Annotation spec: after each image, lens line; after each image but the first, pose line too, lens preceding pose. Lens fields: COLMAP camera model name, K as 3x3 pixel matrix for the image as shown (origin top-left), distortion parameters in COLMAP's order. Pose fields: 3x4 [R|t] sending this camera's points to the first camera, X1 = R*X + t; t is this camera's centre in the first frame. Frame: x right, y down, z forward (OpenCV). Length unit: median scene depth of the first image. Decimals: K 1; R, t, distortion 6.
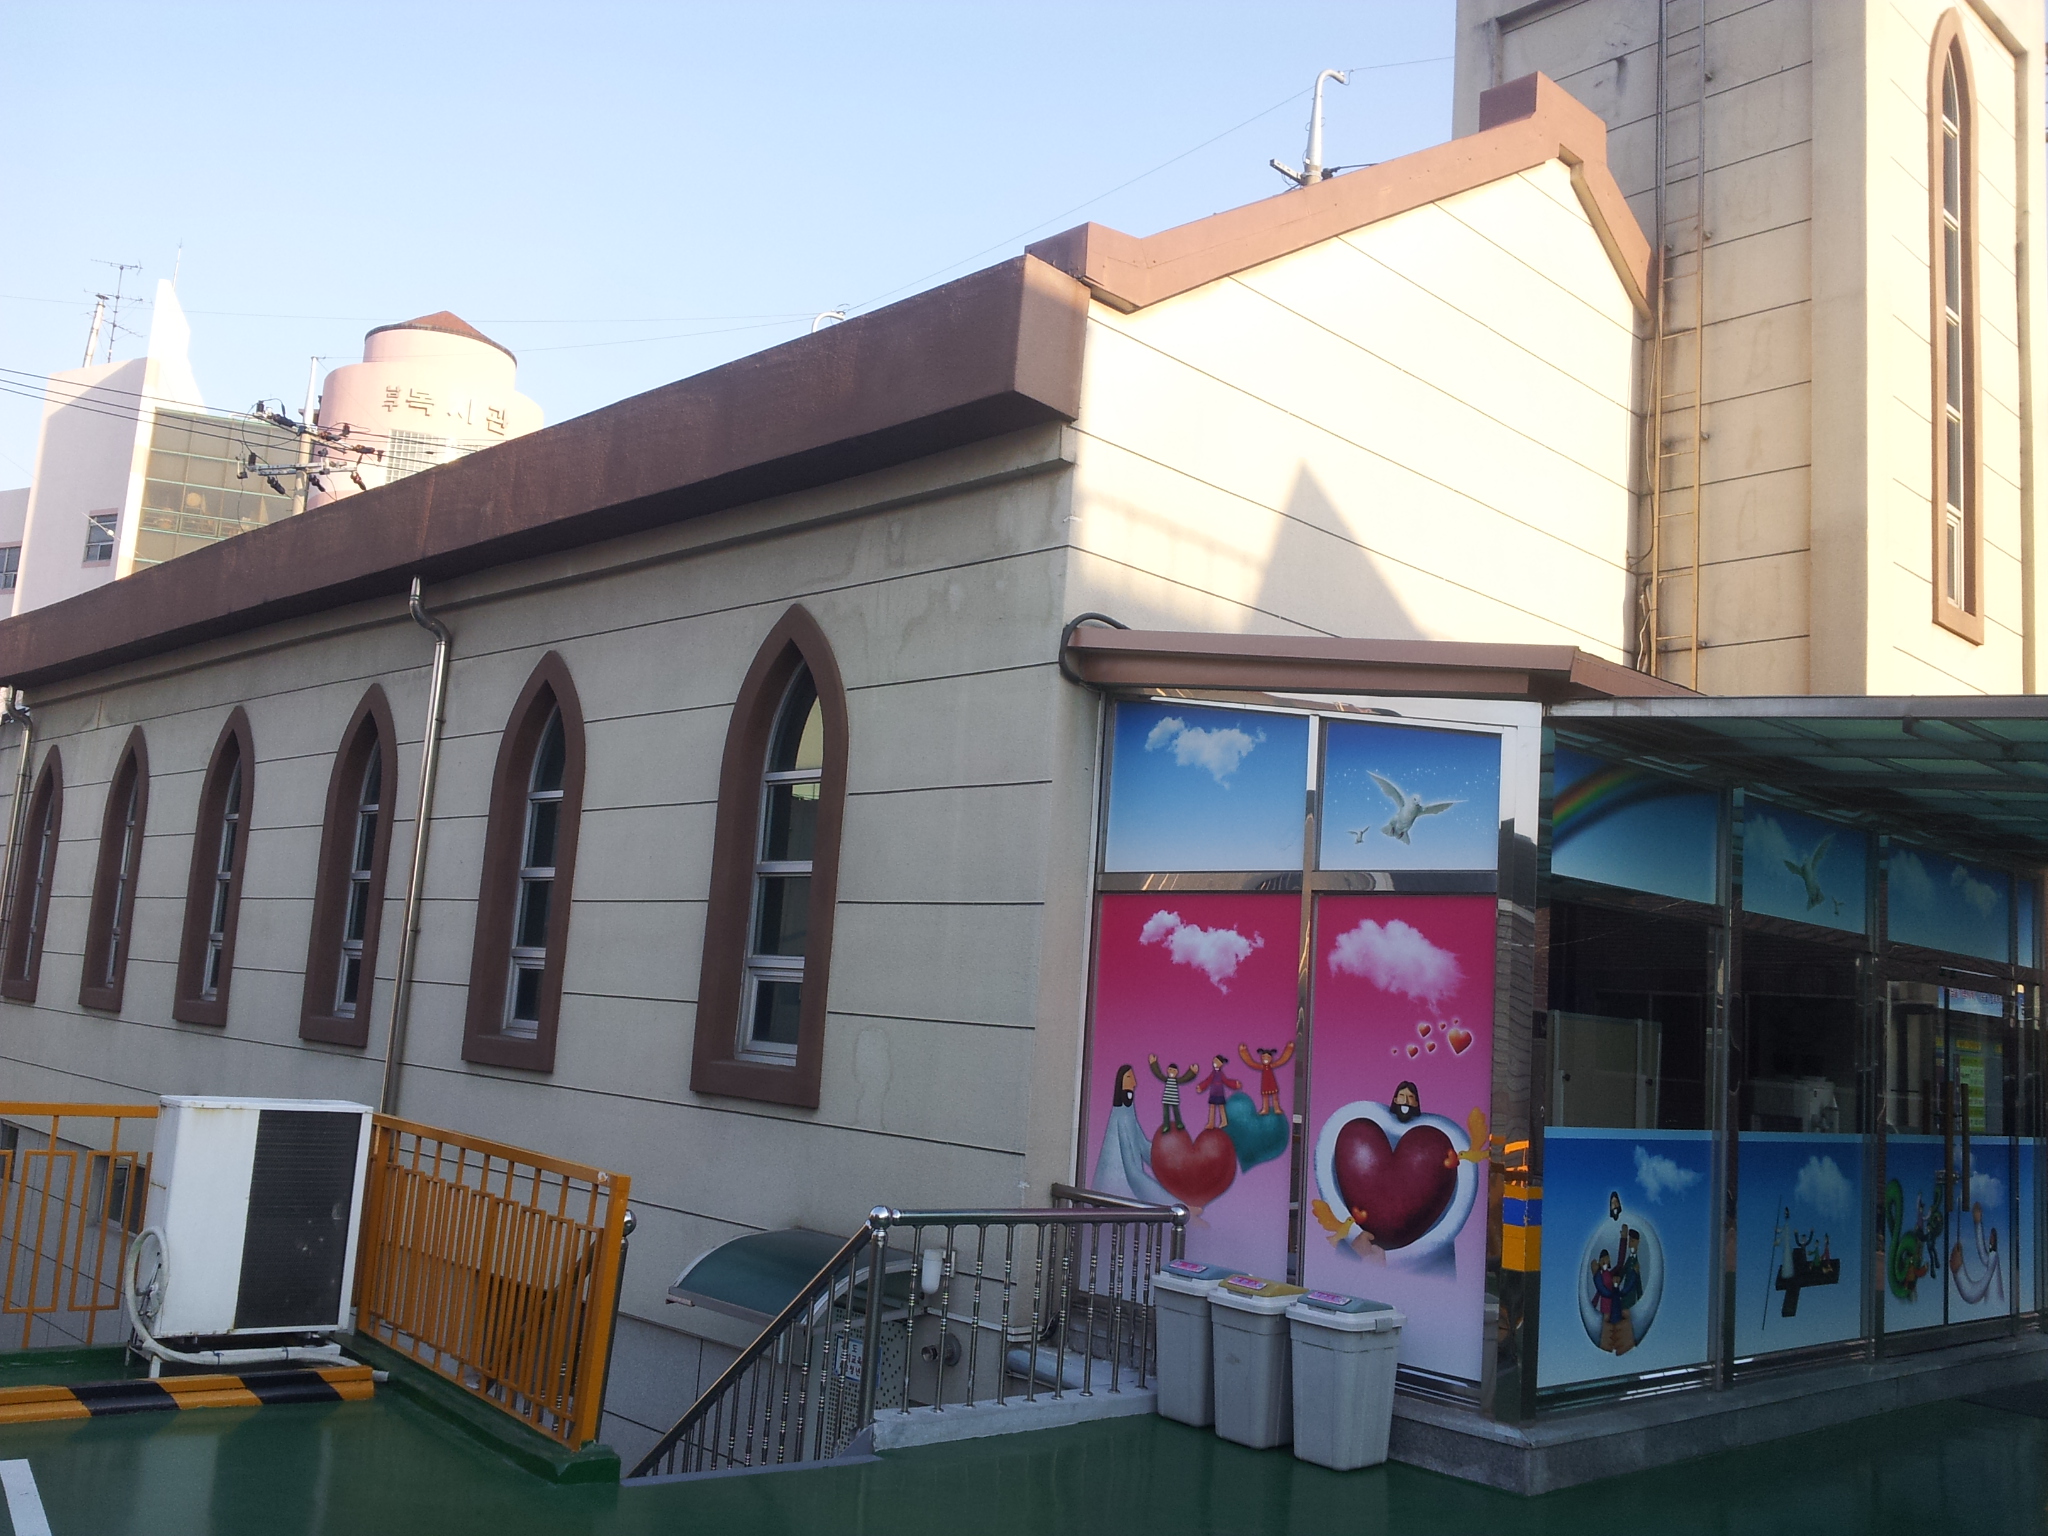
lens RADIAL K [[1827.7, 0, 1024.0], [0, 1827.7, 768.0], [0, 0, 1]] dist [-0.031181, -0.019557]
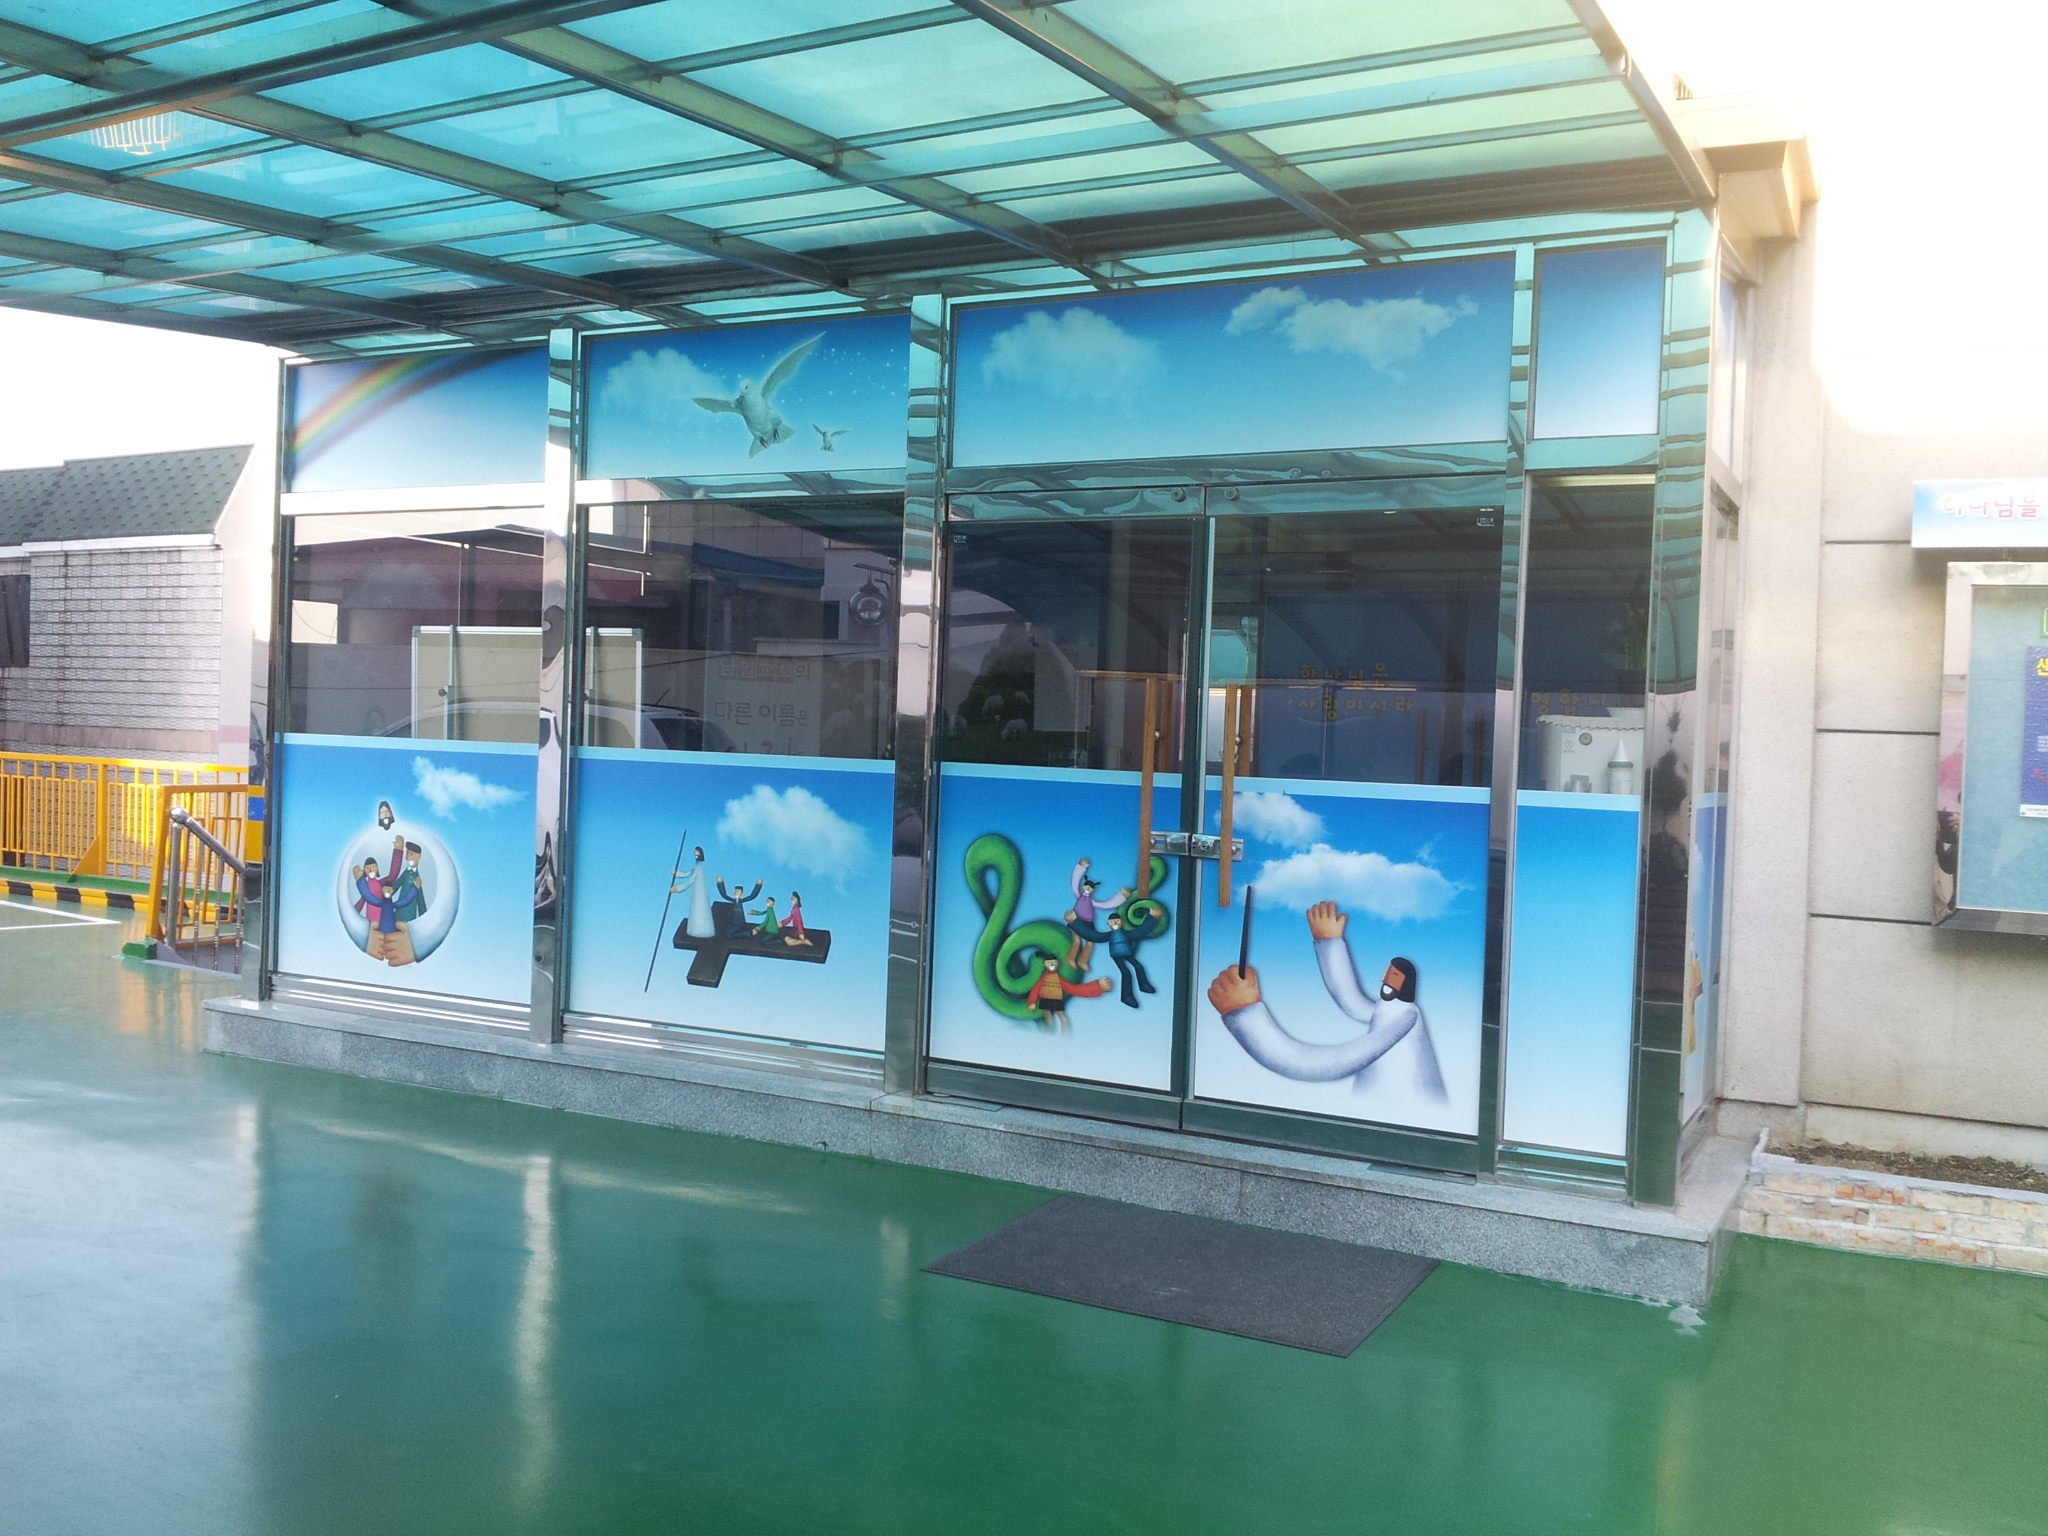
lens RADIAL K [[1726.6, 0, 1026.2], [0, 1726.6, 703.1], [0, 0, 1]] dist [0.044560, -0.001517]
pose [[0.348960, -0.050993, -0.935749, 1.285937], [0.135709, 0.990743, -0.003381, 0.223869], [0.927259, -0.125810, 0.352650, 0.967313]]
